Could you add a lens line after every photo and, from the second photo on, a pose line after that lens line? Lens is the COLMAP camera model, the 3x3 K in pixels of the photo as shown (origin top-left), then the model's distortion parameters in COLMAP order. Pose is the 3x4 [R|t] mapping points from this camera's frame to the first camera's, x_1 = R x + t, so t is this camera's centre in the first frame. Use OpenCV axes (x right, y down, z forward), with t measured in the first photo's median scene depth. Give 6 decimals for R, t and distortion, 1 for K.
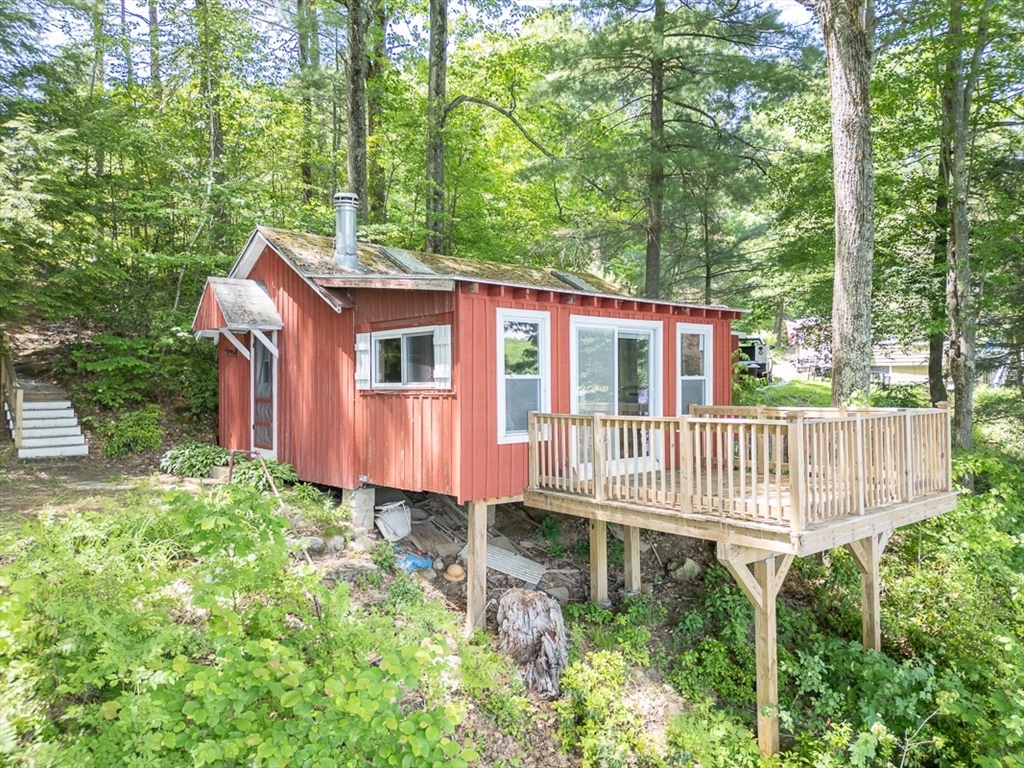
lens RADIAL K [[731.2, 0, 512.0], [0, 731.2, 384.0], [0, 0, 1]] dist [-0.047479, -0.000857]
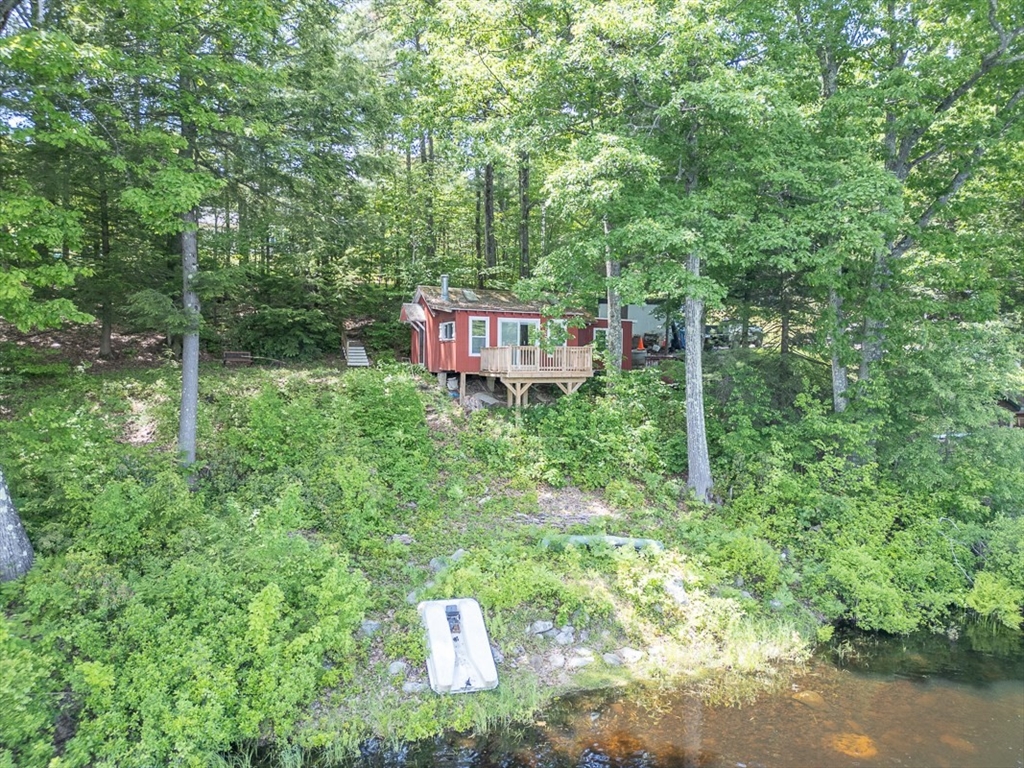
lens RADIAL K [[714.7, 0, 512.0], [0, 714.7, 384.0], [0, 0, 1]] dist [-0.001658, -0.000796]
pose [[0.931722, 0.028842, -0.362026, 1.234199], [-0.020436, 0.999426, 0.027028, 0.106416], [0.362597, -0.017784, 0.931776, -1.832884]]
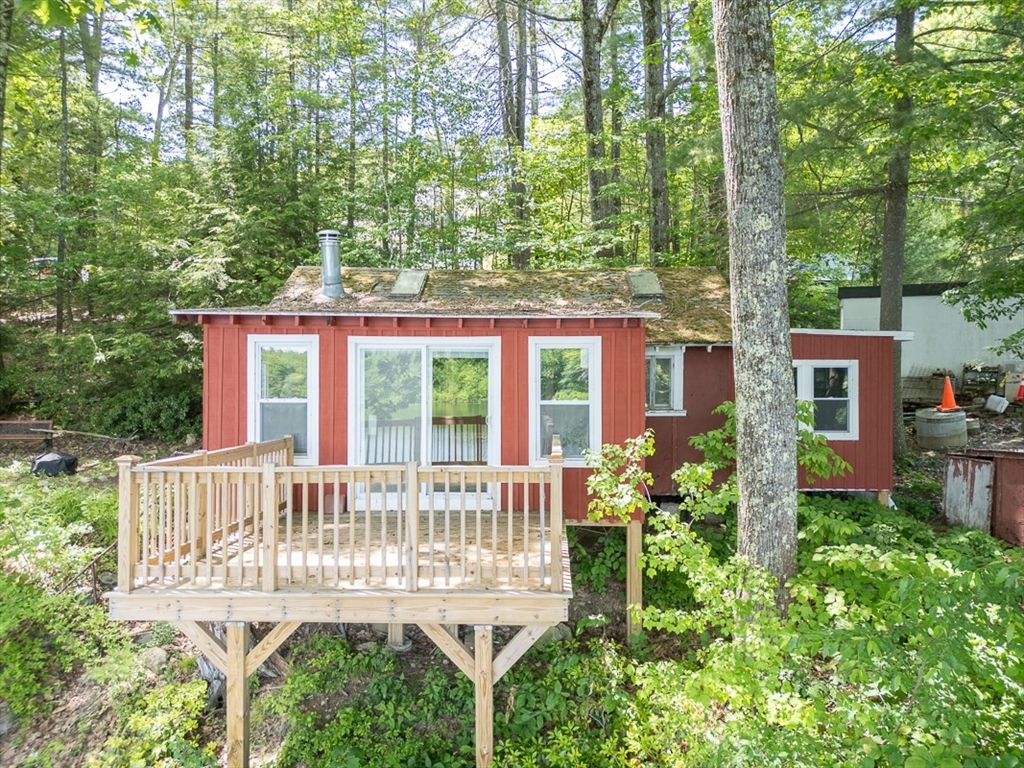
lens RADIAL K [[714.7, 0, 512.0], [0, 714.7, 384.0], [0, 0, 1]] dist [-0.001658, -0.000796]
pose [[0.755035, 0.009980, -0.655608, 0.823647], [-0.008490, 0.999949, 0.005444, -0.037778], [0.655629, 0.001456, 0.755082, 0.398405]]
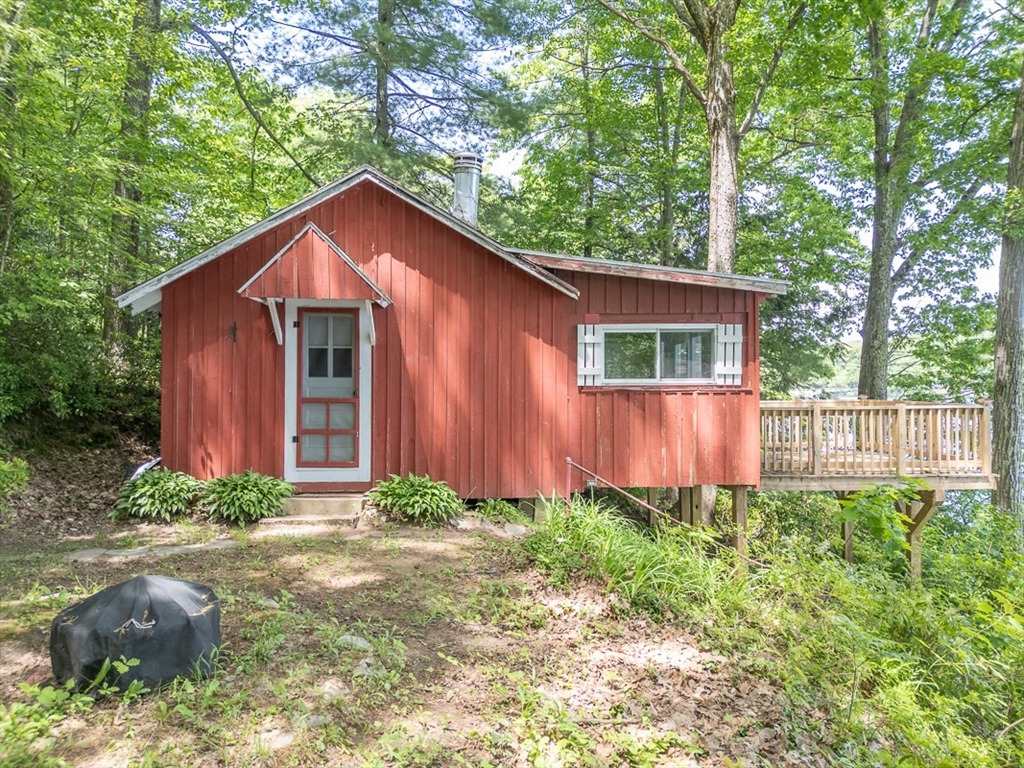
lens RADIAL K [[731.2, 0, 512.0], [0, 731.2, 384.0], [0, 0, 1]] dist [-0.047479, -0.000857]
pose [[0.666349, 0.011236, 0.745555, -0.953312], [-0.006575, 0.999936, -0.009194, 0.015120], [-0.745611, 0.001224, 0.666380, 0.461741]]
